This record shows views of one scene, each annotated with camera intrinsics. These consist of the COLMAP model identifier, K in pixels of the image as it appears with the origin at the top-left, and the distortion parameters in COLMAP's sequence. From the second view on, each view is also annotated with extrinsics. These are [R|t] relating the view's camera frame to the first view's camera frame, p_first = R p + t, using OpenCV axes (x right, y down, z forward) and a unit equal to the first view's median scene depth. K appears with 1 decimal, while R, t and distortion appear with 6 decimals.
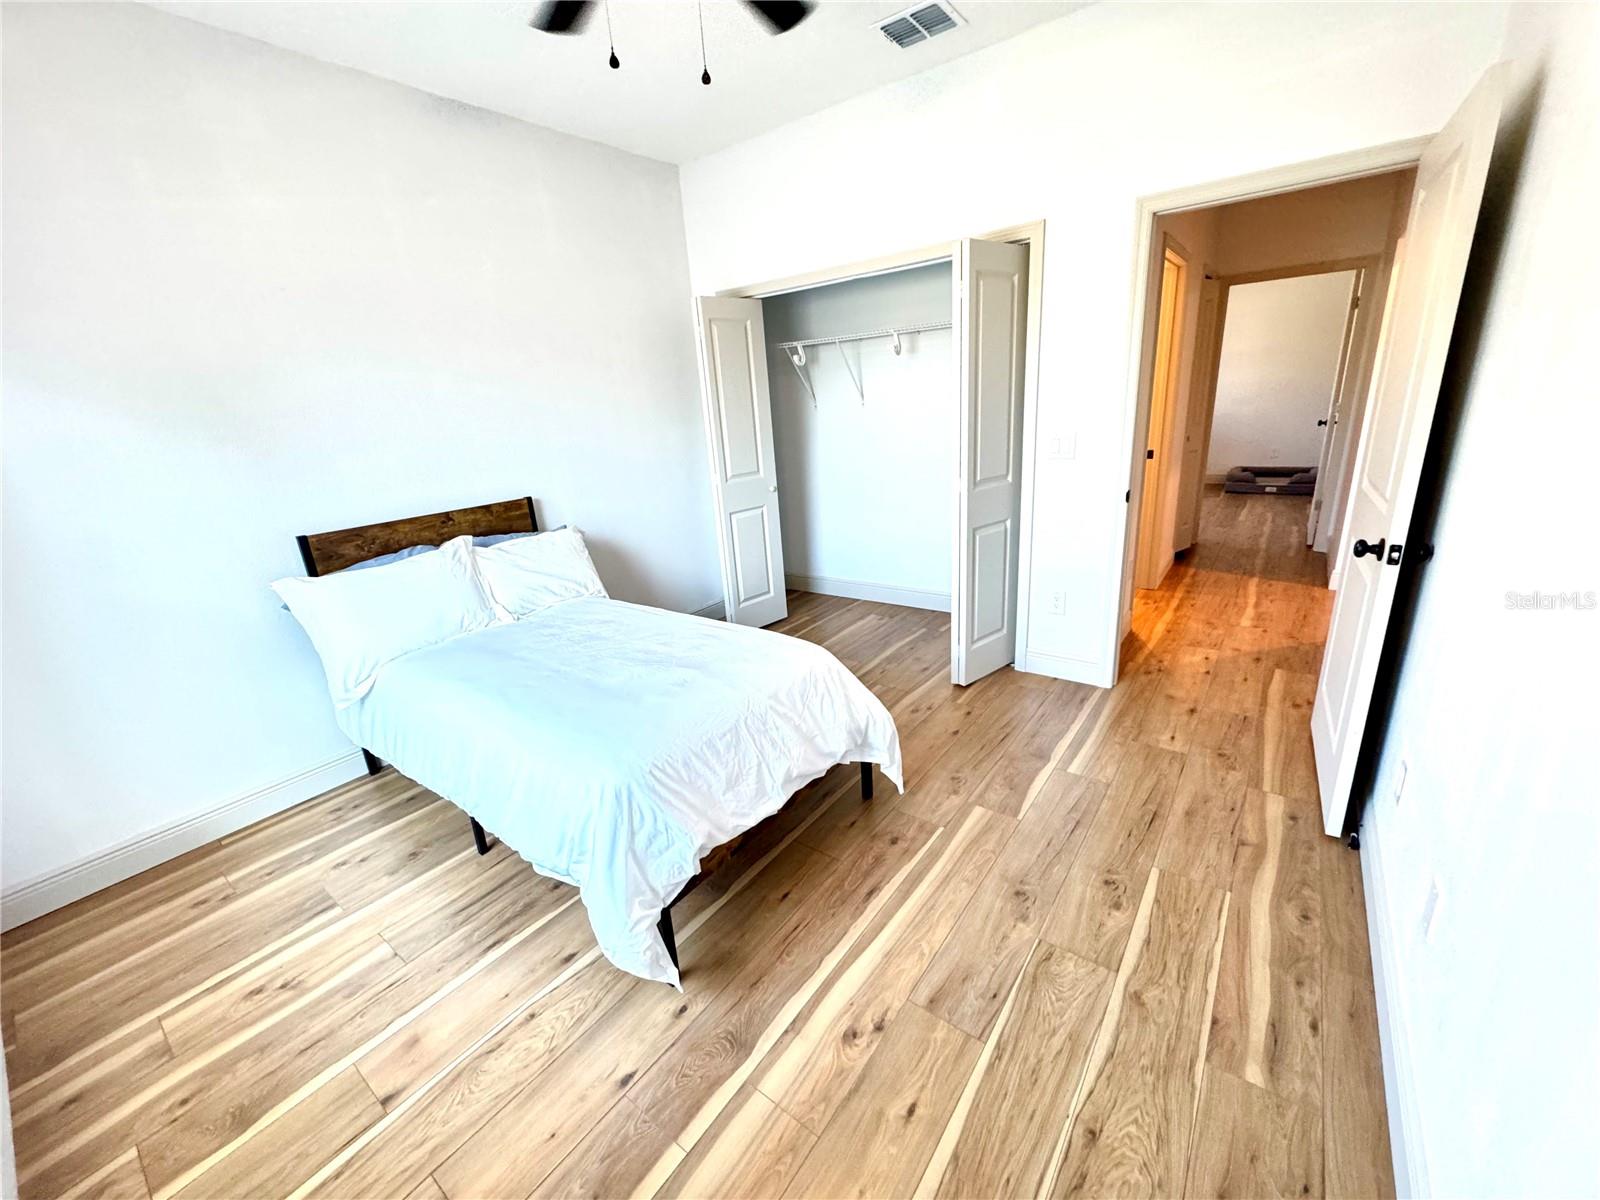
lens RADIAL K [[639.0, 0, 800.0], [0, 639.0, 600.0], [0, 0, 1]] dist [0.000174, 0.000028]
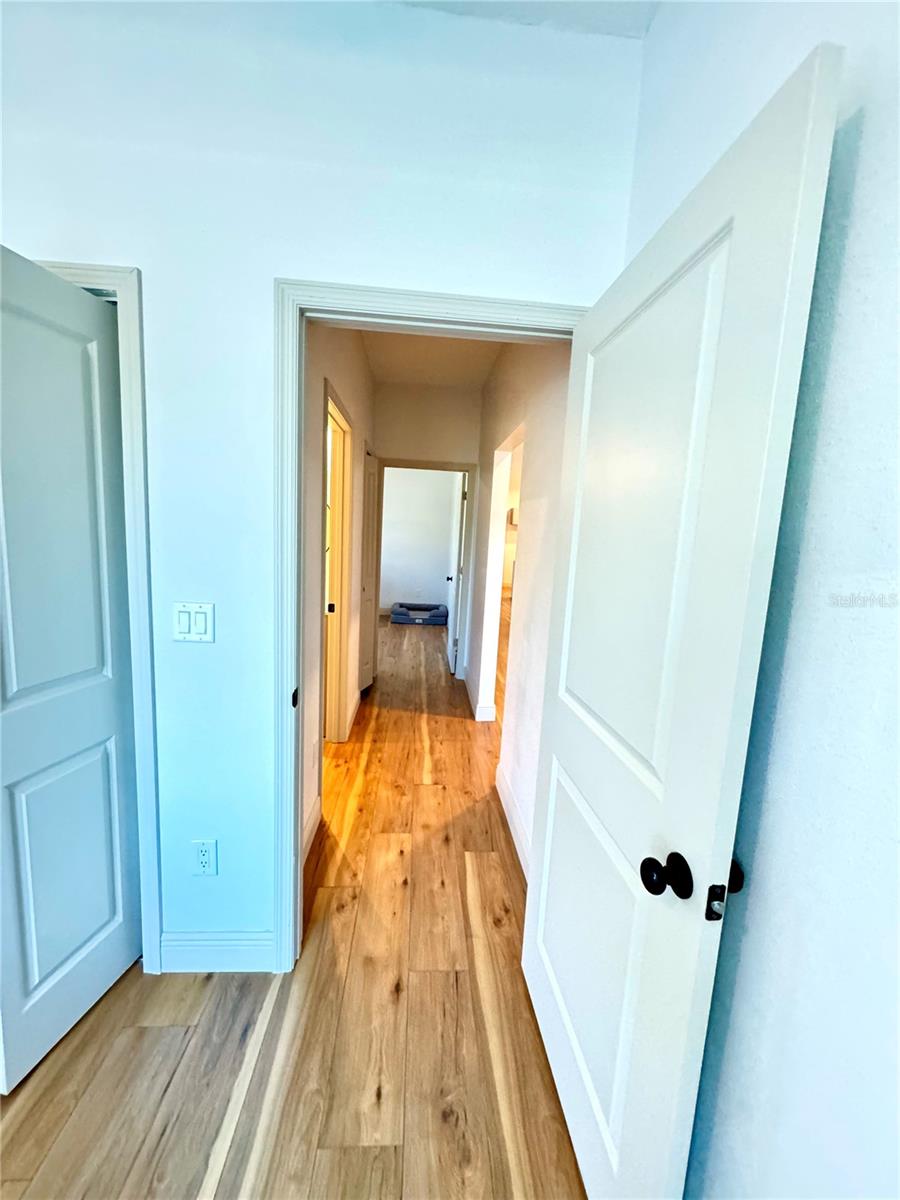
lens RADIAL K [[479.3, 0, 450.0], [0, 479.3, 600.0], [0, 0, 1]] dist [0.000174, 0.000028]
pose [[0.754723, 0.018095, 0.655794, 0.253444], [0.096352, 0.985722, -0.138086, -0.151511], [-0.648930, 0.167404, 0.742204, 0.416696]]
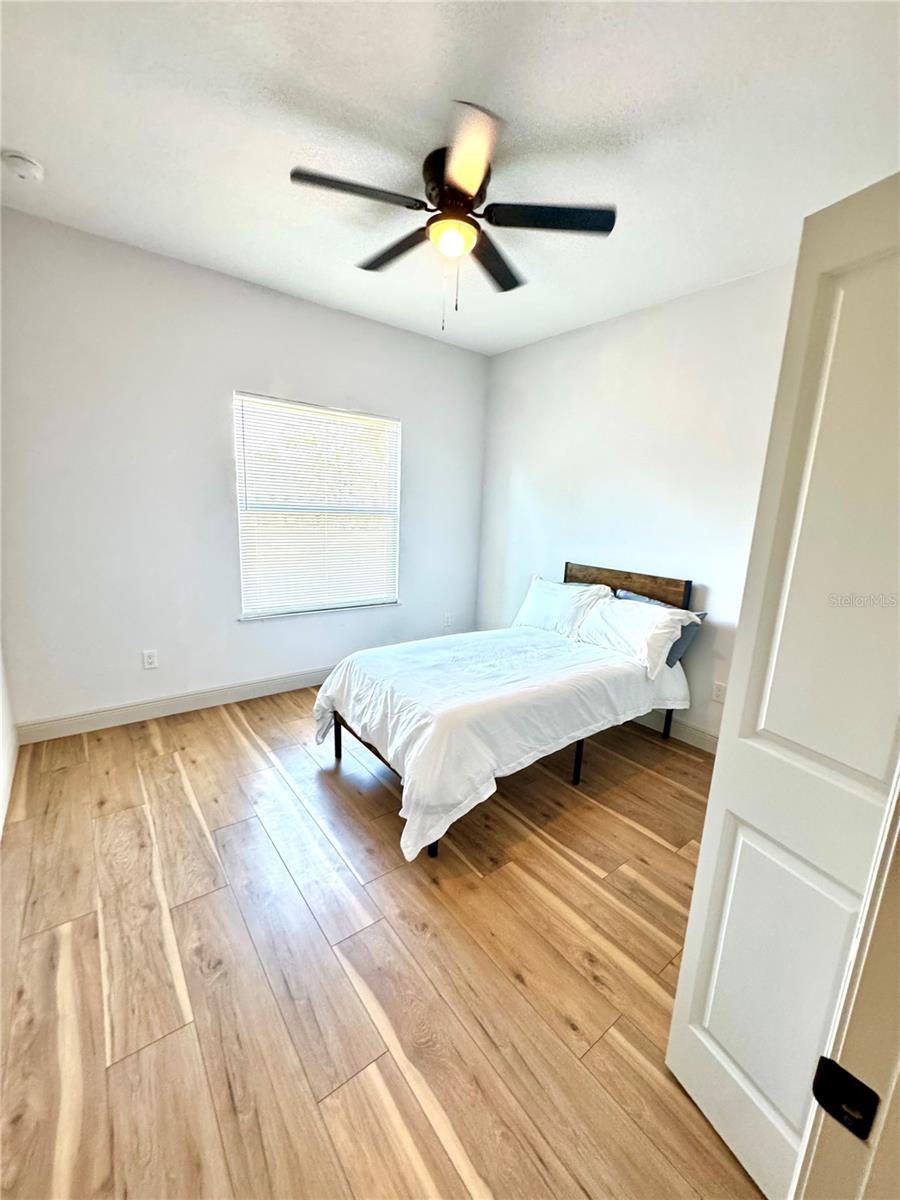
lens RADIAL K [[480.1, 0, 450.0], [0, 480.1, 600.0], [0, 0, 1]] dist [0.000031, -0.000227]
pose [[-0.270339, 0.238682, -0.932710, 0.561539], [-0.316804, 0.892777, 0.320287, -0.269911], [0.909149, 0.382073, -0.165737, 0.719634]]
